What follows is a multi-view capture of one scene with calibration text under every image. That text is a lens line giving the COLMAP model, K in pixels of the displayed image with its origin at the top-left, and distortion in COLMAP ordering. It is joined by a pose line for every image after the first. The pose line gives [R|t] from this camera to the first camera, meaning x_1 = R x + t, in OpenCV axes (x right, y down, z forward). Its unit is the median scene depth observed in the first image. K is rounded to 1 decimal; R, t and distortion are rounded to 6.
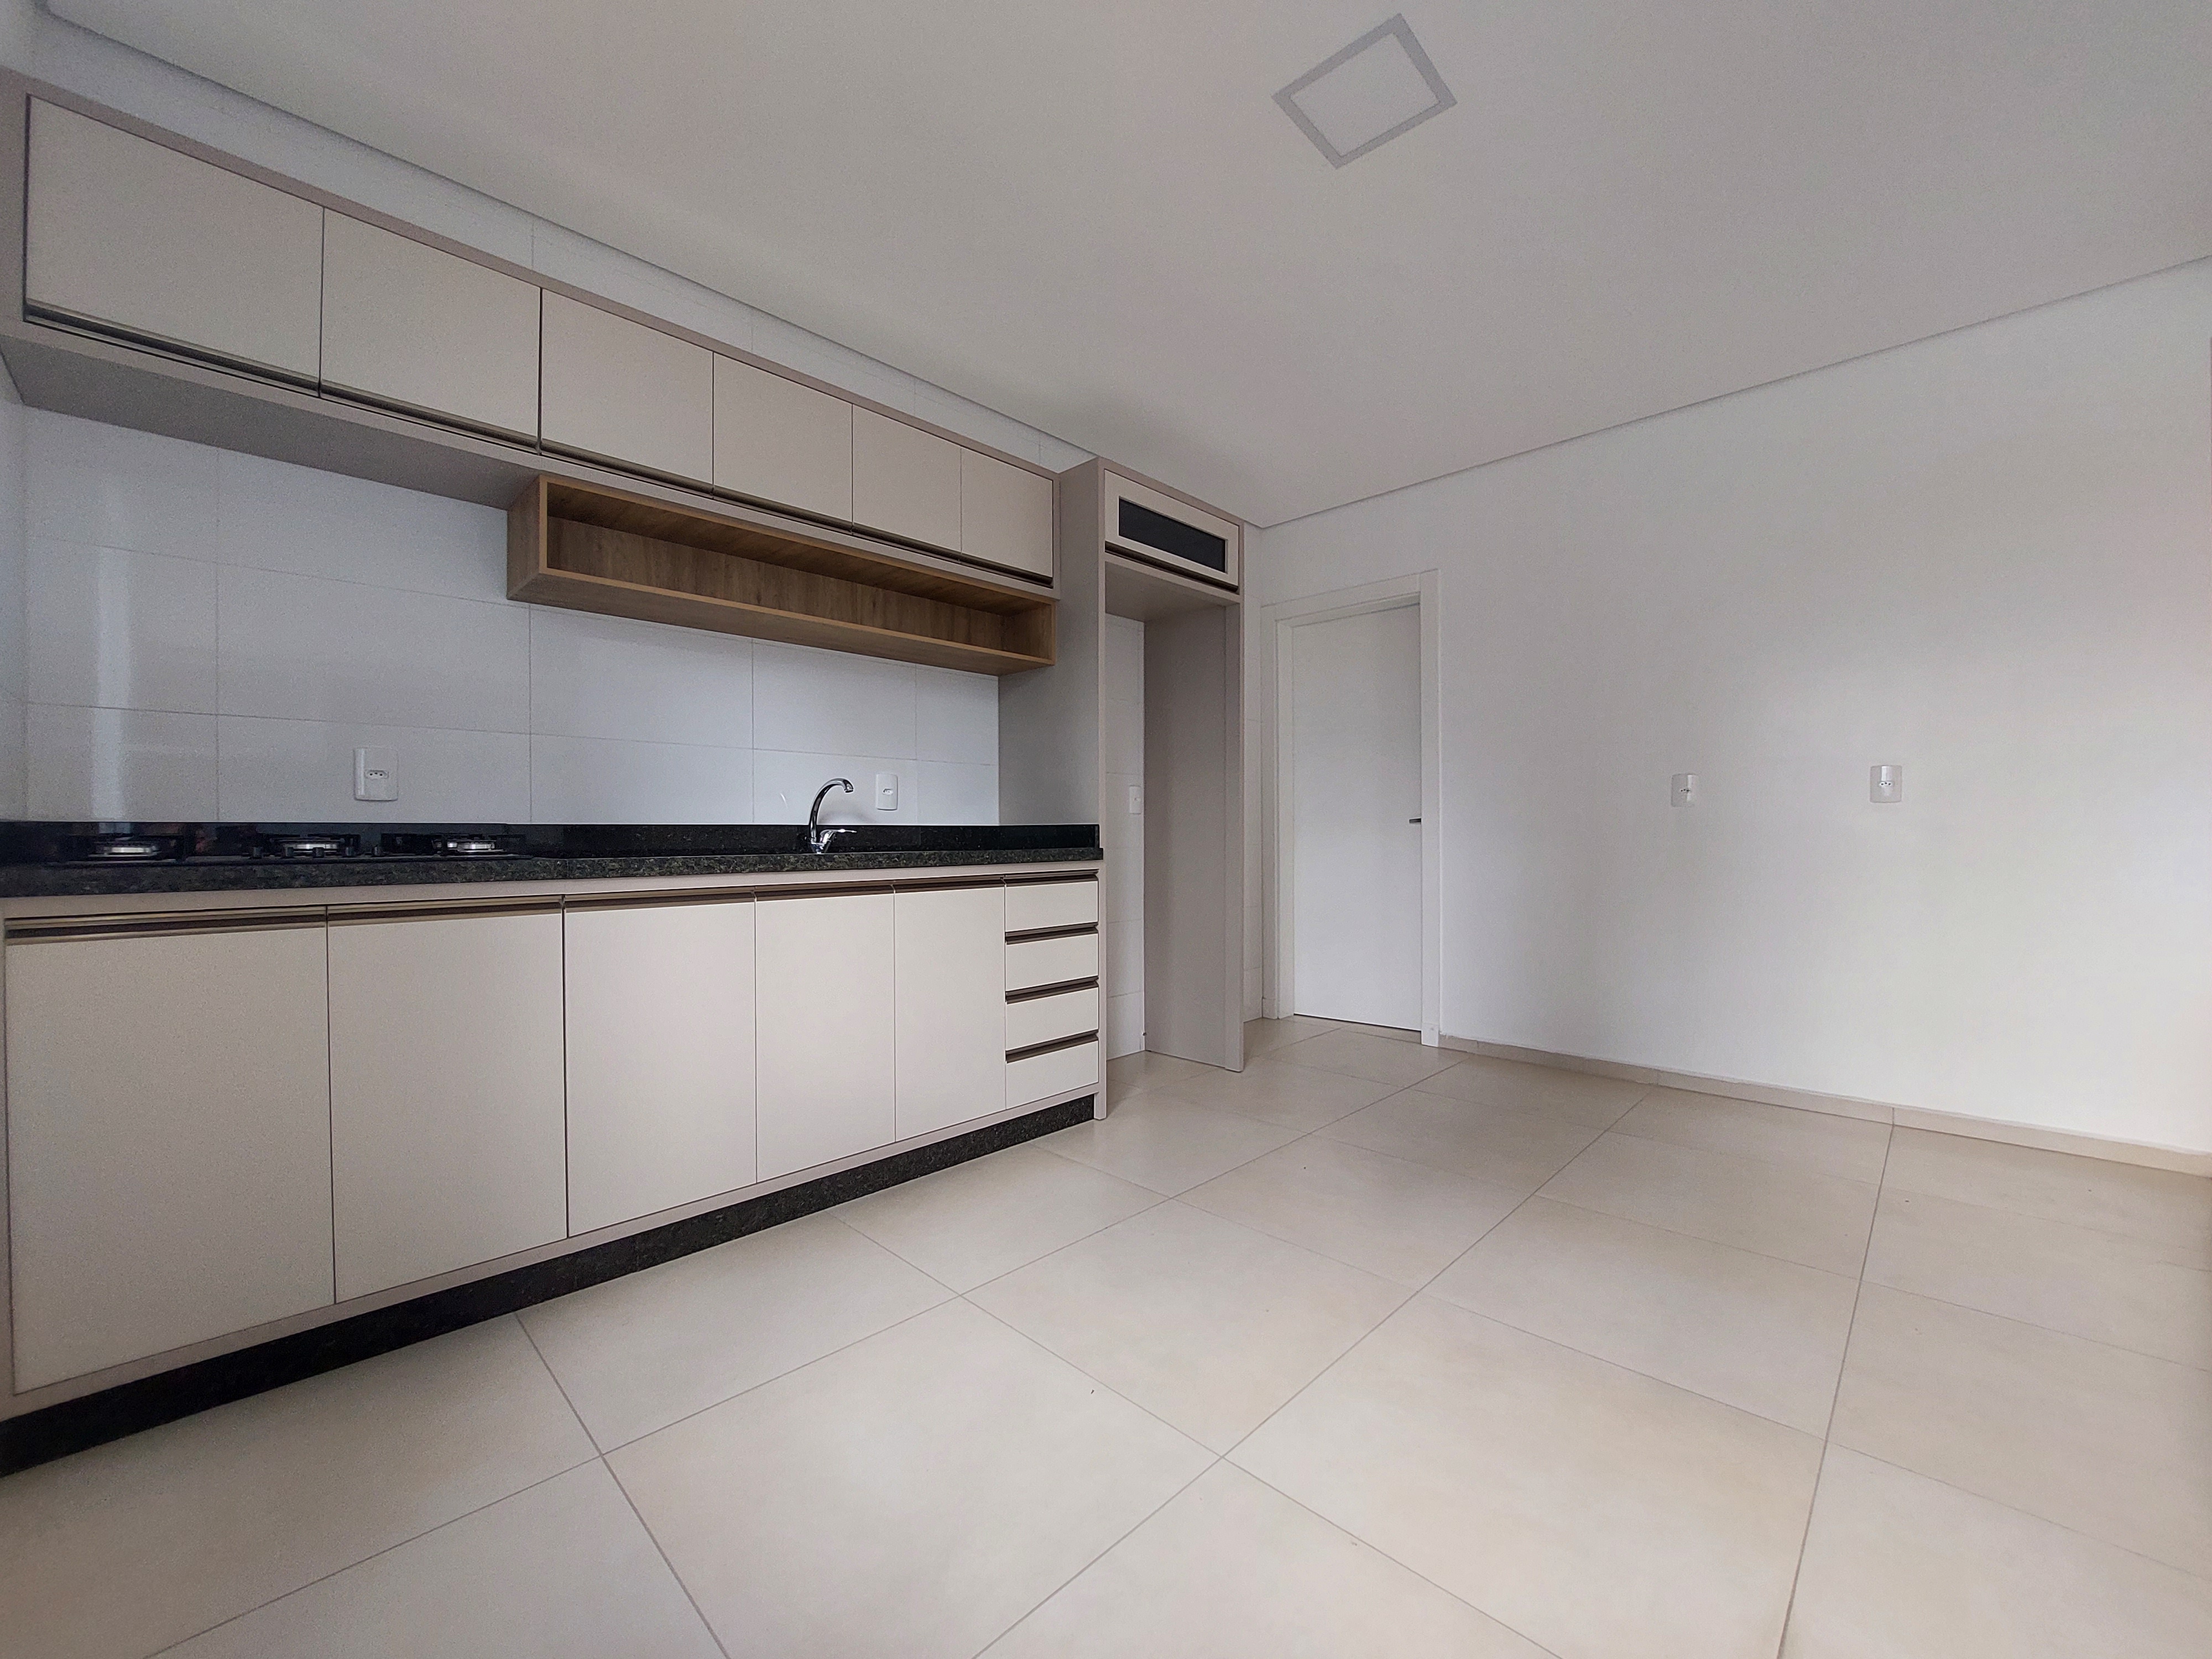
lens RADIAL K [[881.9, 0, 1106.3], [0, 881.9, 837.8], [0, 0, 1]] dist [-0.025511, 0.005494]
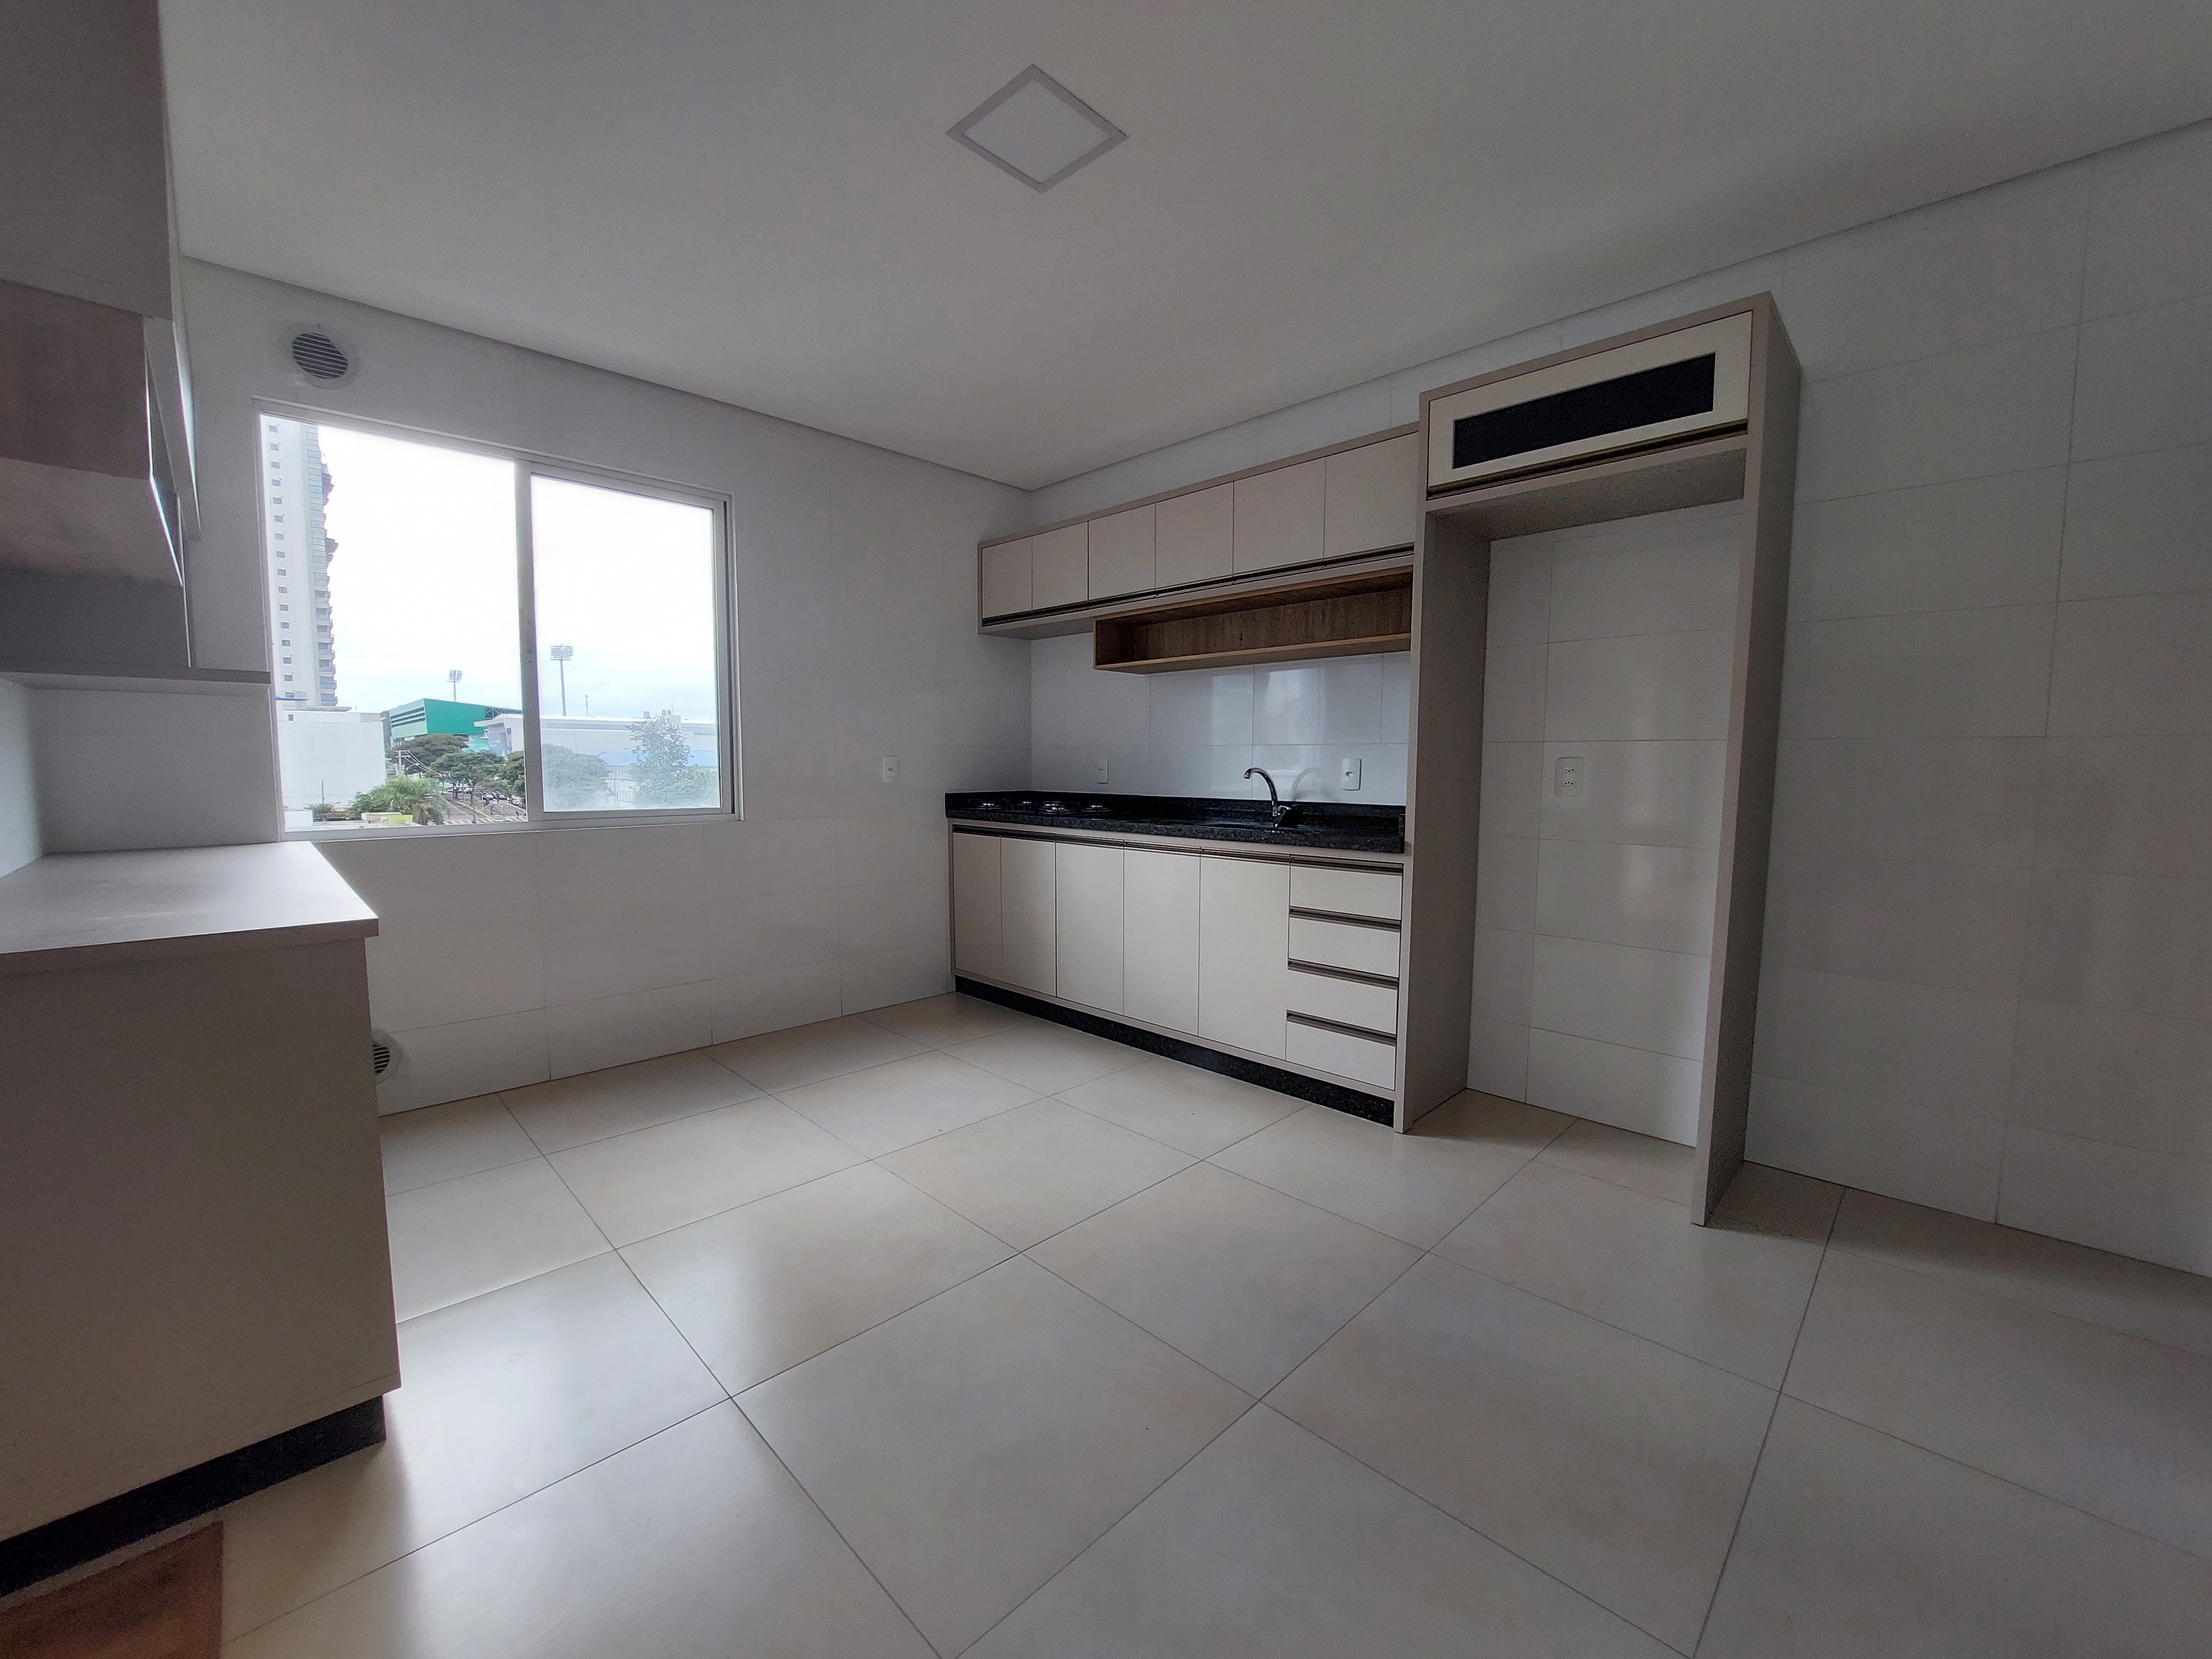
lens RADIAL K [[881.9, 0, 1106.3], [0, 881.9, 837.8], [0, 0, 1]] dist [-0.025511, 0.005494]
pose [[-0.020403, 0.089380, -0.995789, 0.915693], [-0.008310, 0.995946, 0.089565, -0.070894], [0.999757, 0.010103, -0.019577, 0.723384]]
